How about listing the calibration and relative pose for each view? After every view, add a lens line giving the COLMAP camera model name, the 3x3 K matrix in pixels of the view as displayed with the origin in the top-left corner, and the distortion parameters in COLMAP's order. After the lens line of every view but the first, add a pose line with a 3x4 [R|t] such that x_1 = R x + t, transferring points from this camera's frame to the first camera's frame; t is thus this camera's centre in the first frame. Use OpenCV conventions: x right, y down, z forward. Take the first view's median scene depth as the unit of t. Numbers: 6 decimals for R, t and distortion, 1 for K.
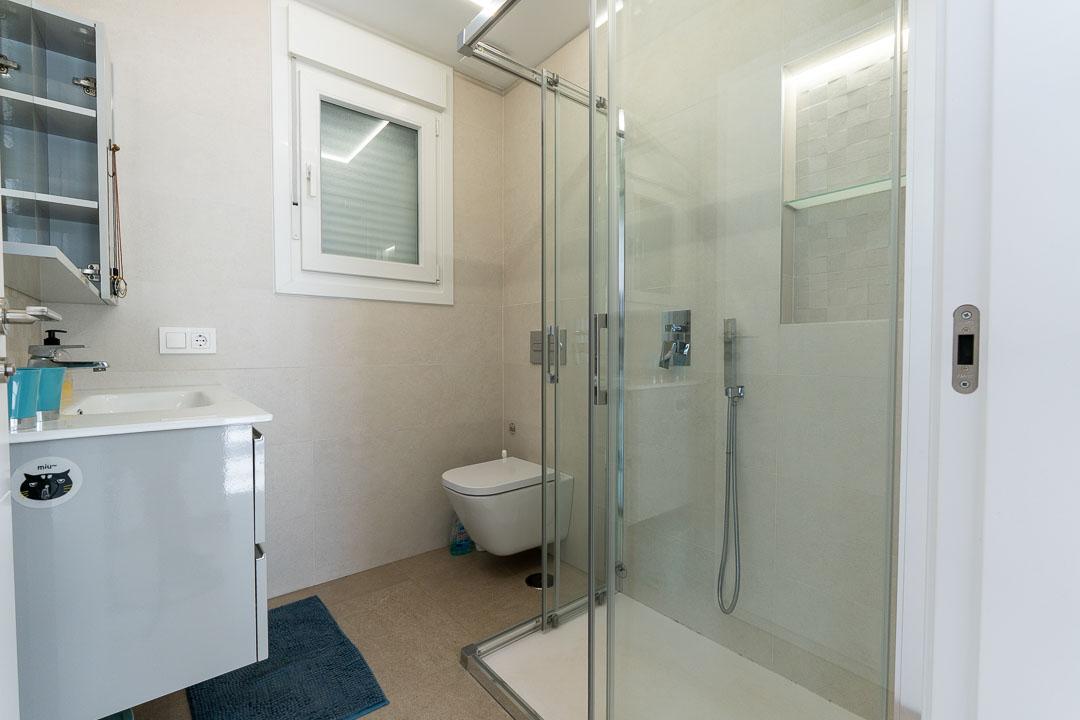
lens RADIAL K [[461.3, 0, 536.6], [0, 461.3, 361.6], [0, 0, 1]] dist [-0.002098, -0.000074]
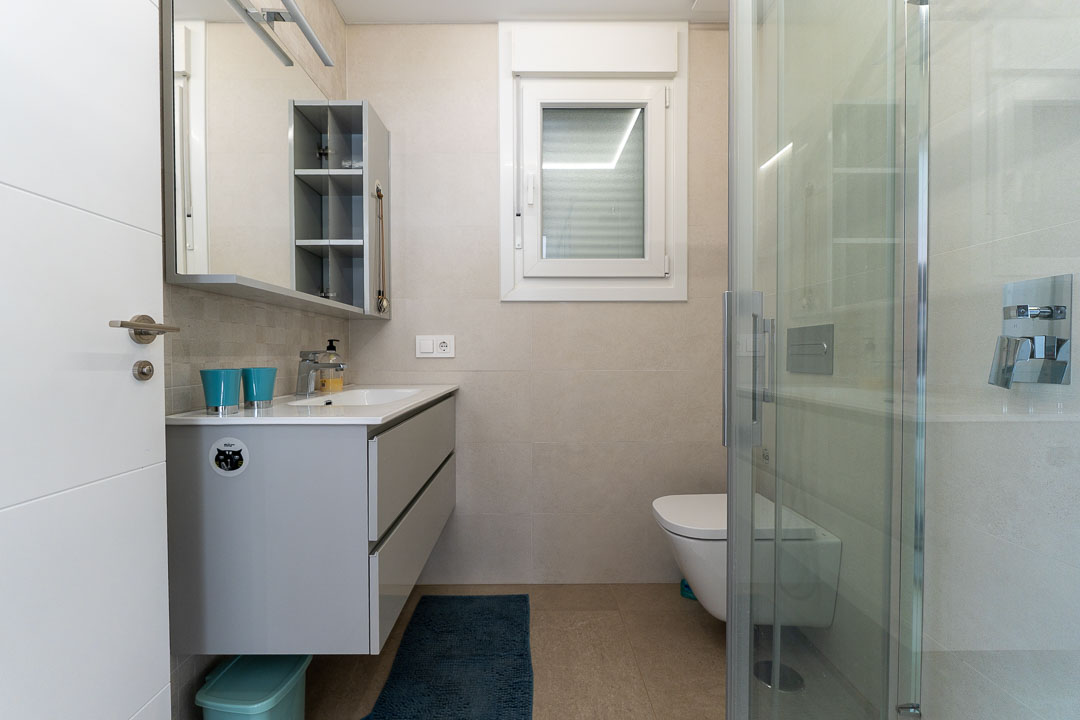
lens RADIAL K [[461.3, 0, 536.6], [0, 461.3, 361.6], [0, 0, 1]] dist [-0.002098, -0.000074]
pose [[0.780596, 0.009042, -0.624971, 0.172687], [-0.013605, 0.999904, -0.002526, -0.006191], [0.624888, 0.010474, 0.780644, 0.215218]]
